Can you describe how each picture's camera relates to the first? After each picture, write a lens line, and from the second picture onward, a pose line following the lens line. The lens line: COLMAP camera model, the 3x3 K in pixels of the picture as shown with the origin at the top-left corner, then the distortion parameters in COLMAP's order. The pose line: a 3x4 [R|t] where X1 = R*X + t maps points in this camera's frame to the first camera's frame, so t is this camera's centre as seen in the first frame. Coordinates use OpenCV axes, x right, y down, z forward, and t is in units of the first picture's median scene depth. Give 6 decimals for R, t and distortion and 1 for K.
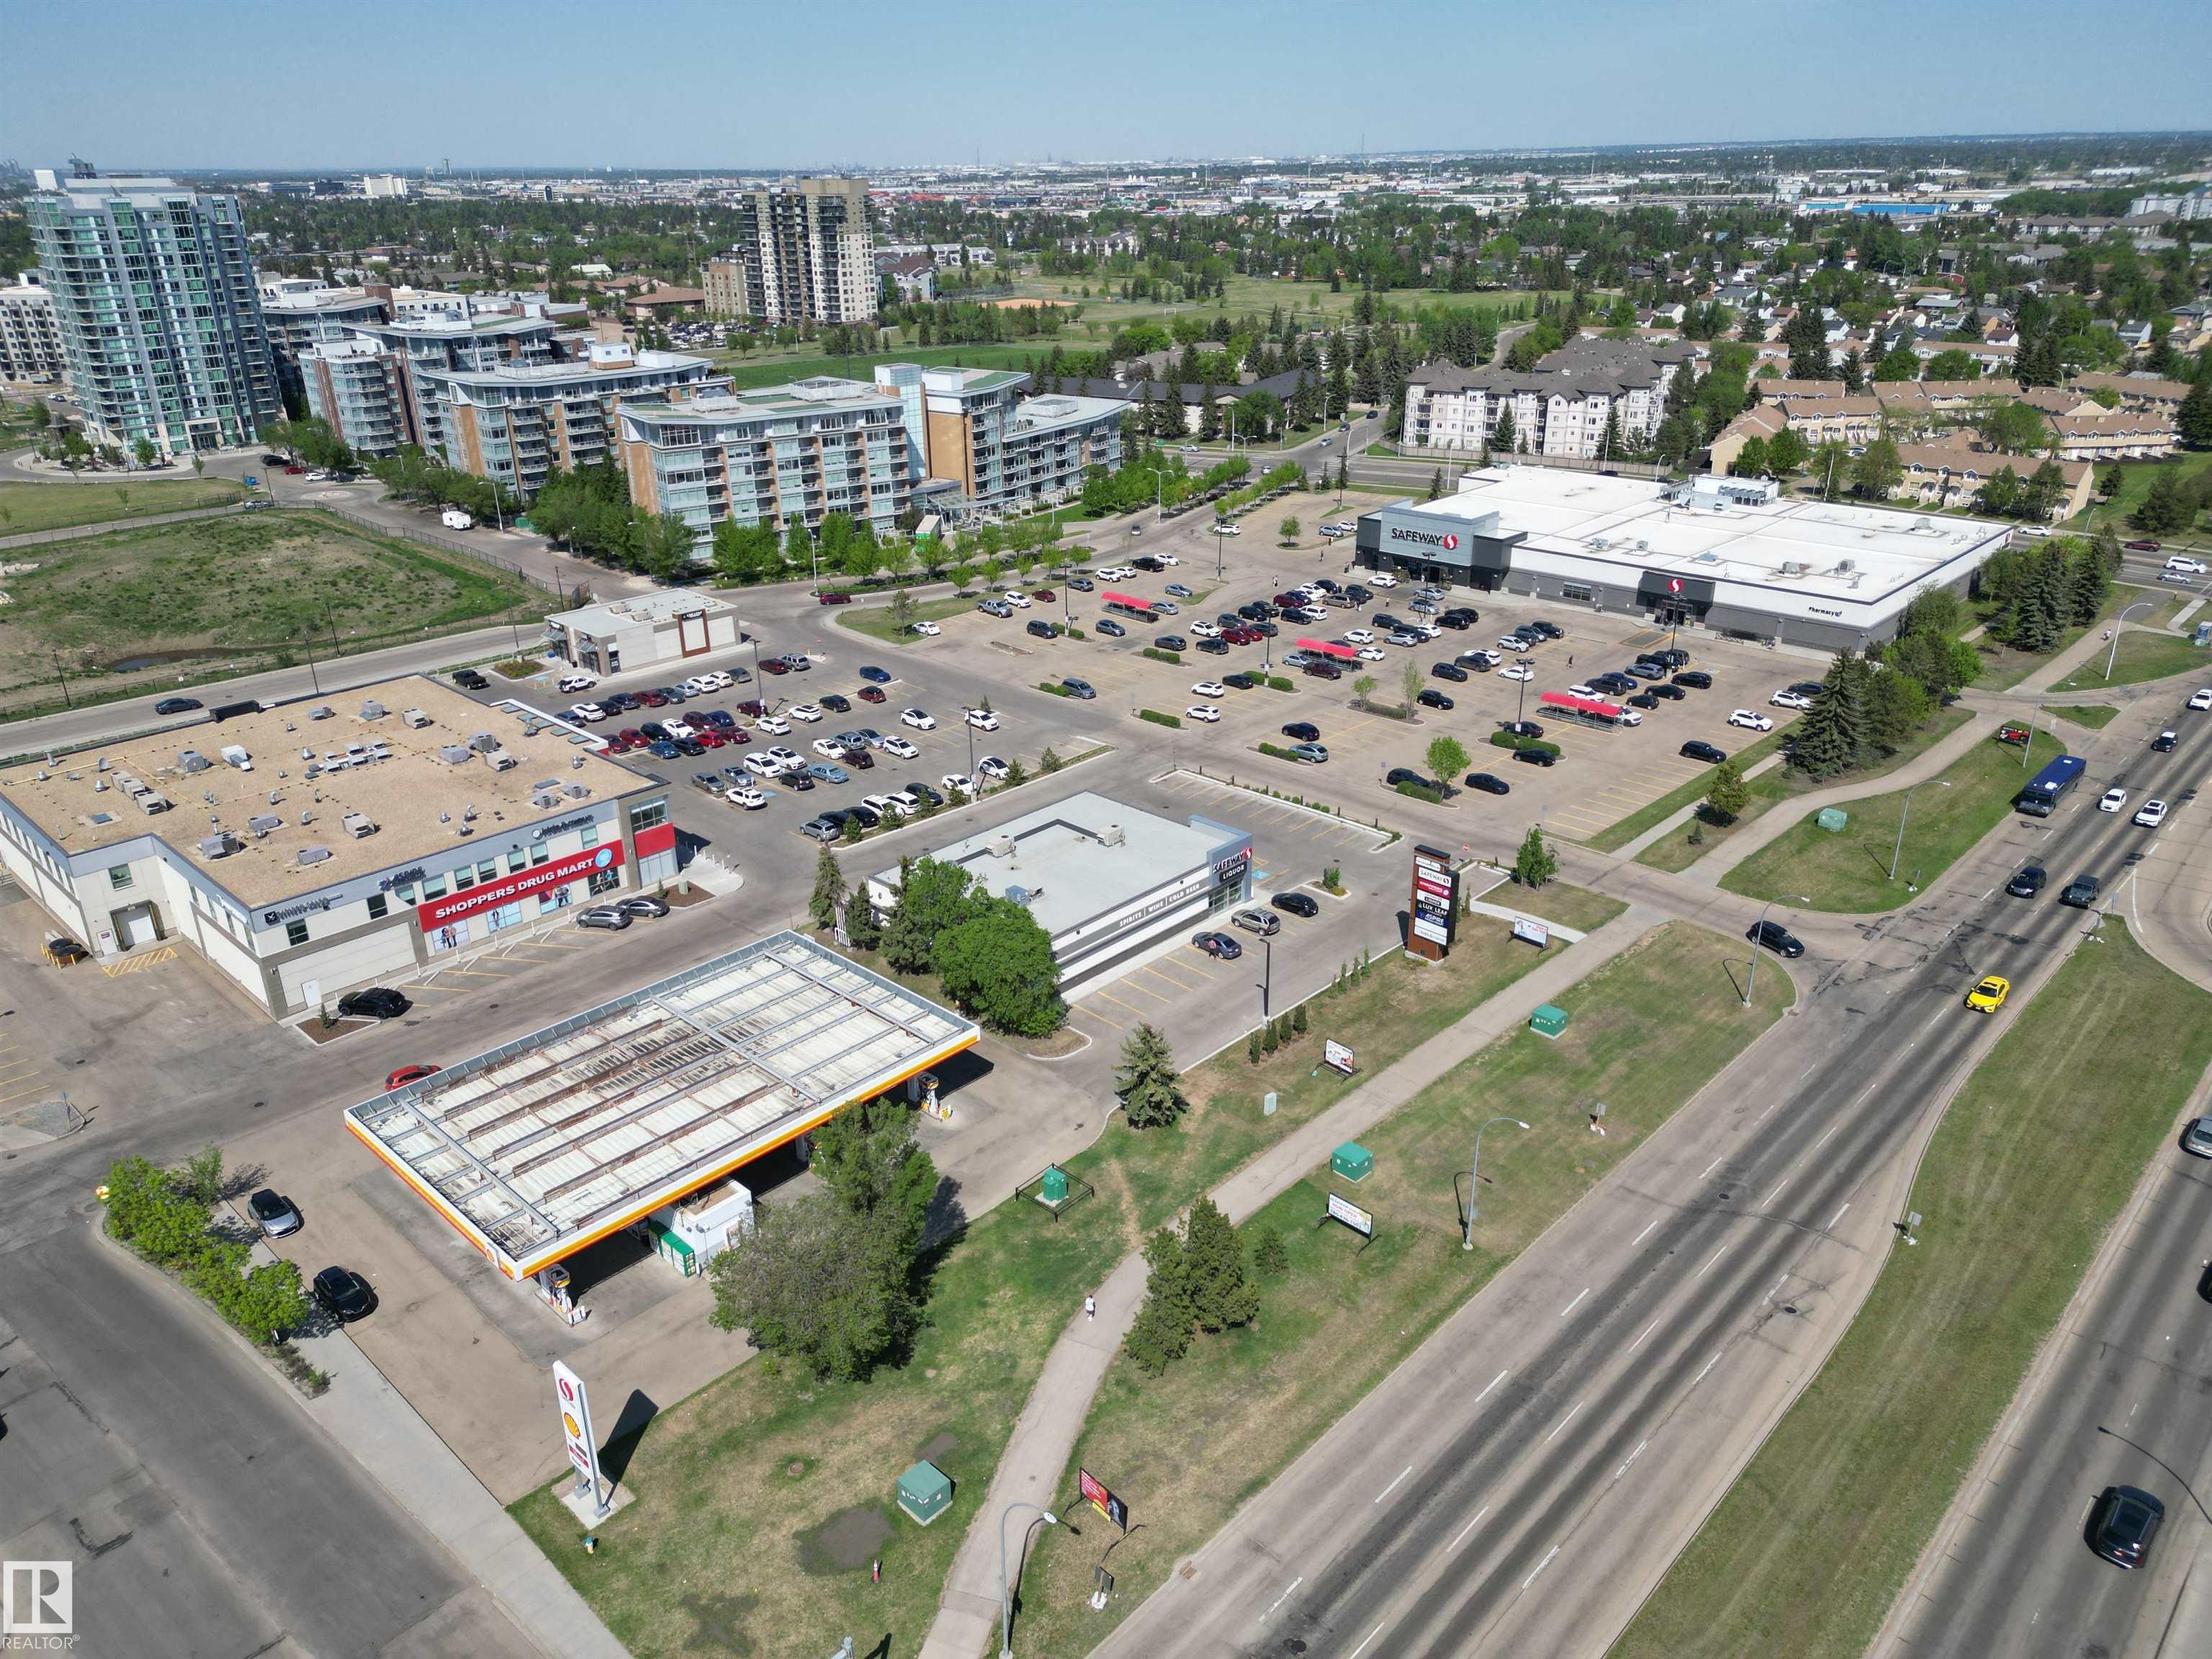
lens RADIAL K [[1548.8, 0, 1105.4], [0, 1548.8, 814.1], [0, 0, 1]] dist [0.070444, -0.066320]
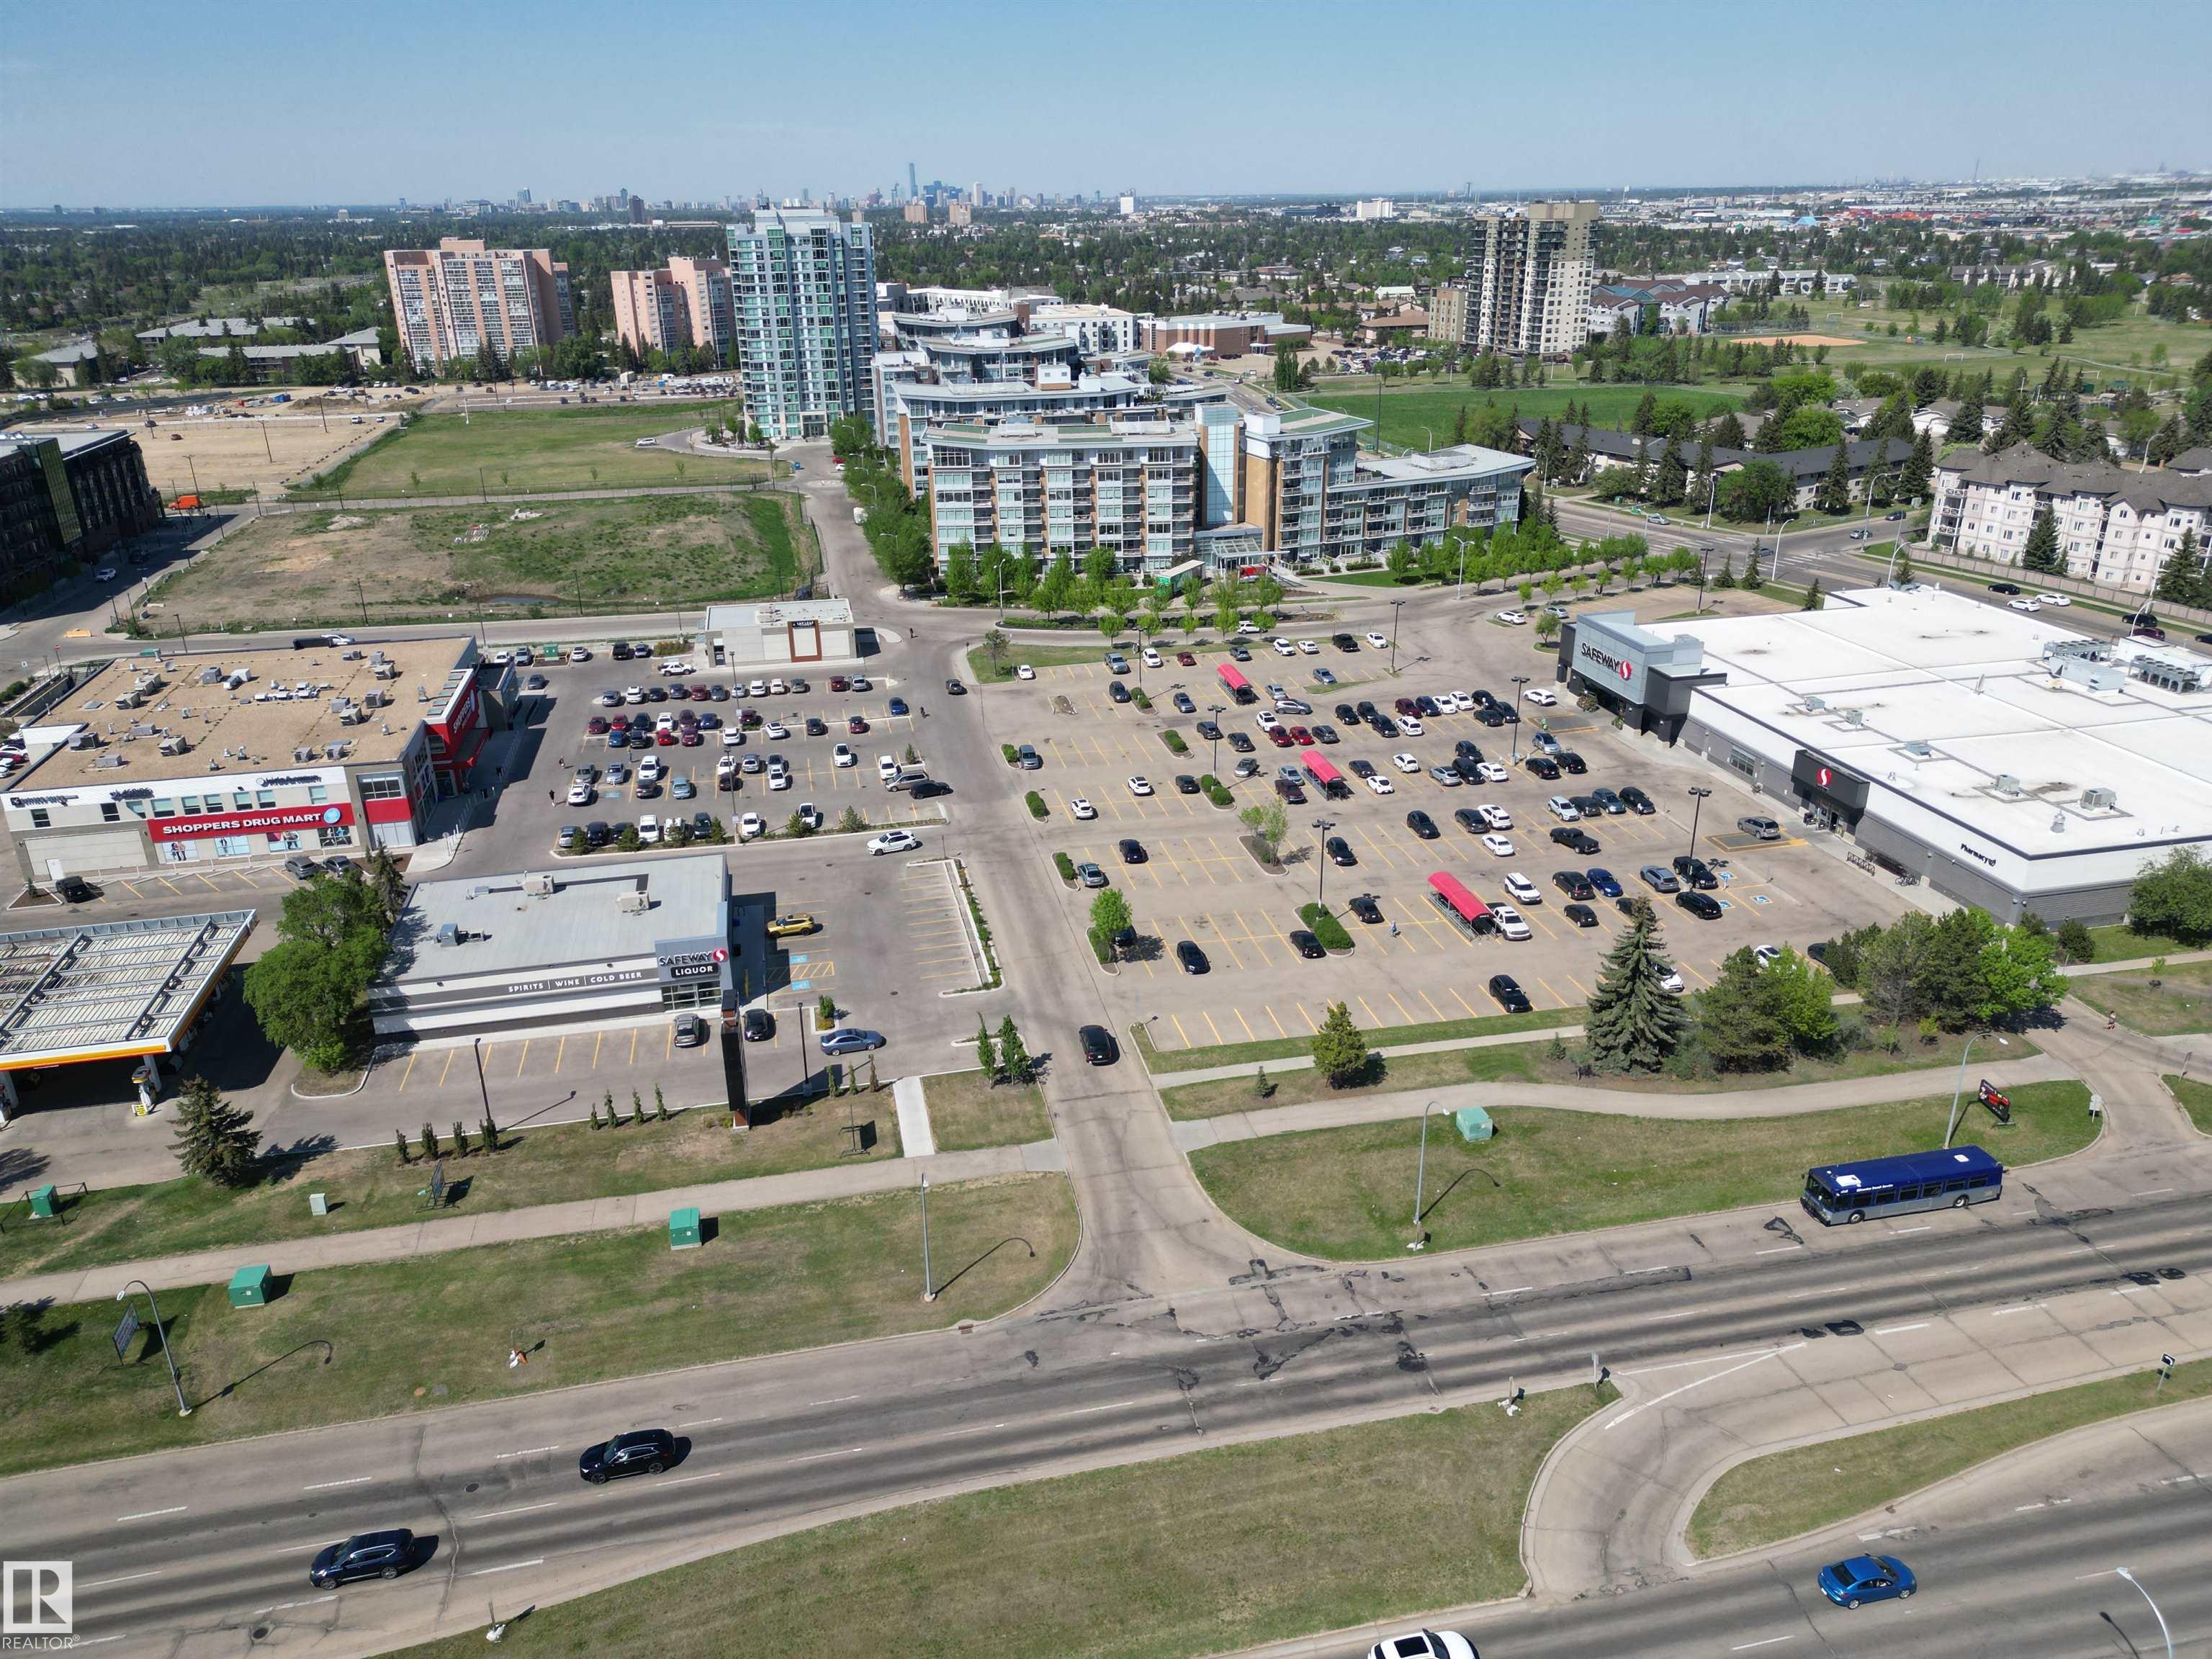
lens RADIAL K [[1548.8, 0, 1105.4], [0, 1548.8, 814.1], [0, 0, 1]] dist [0.070444, -0.066320]
pose [[0.829699, 0.206139, -0.518755, 0.353654], [-0.211635, 0.976100, 0.049385, -0.071382], [0.516537, 0.068812, 0.853495, 0.156236]]
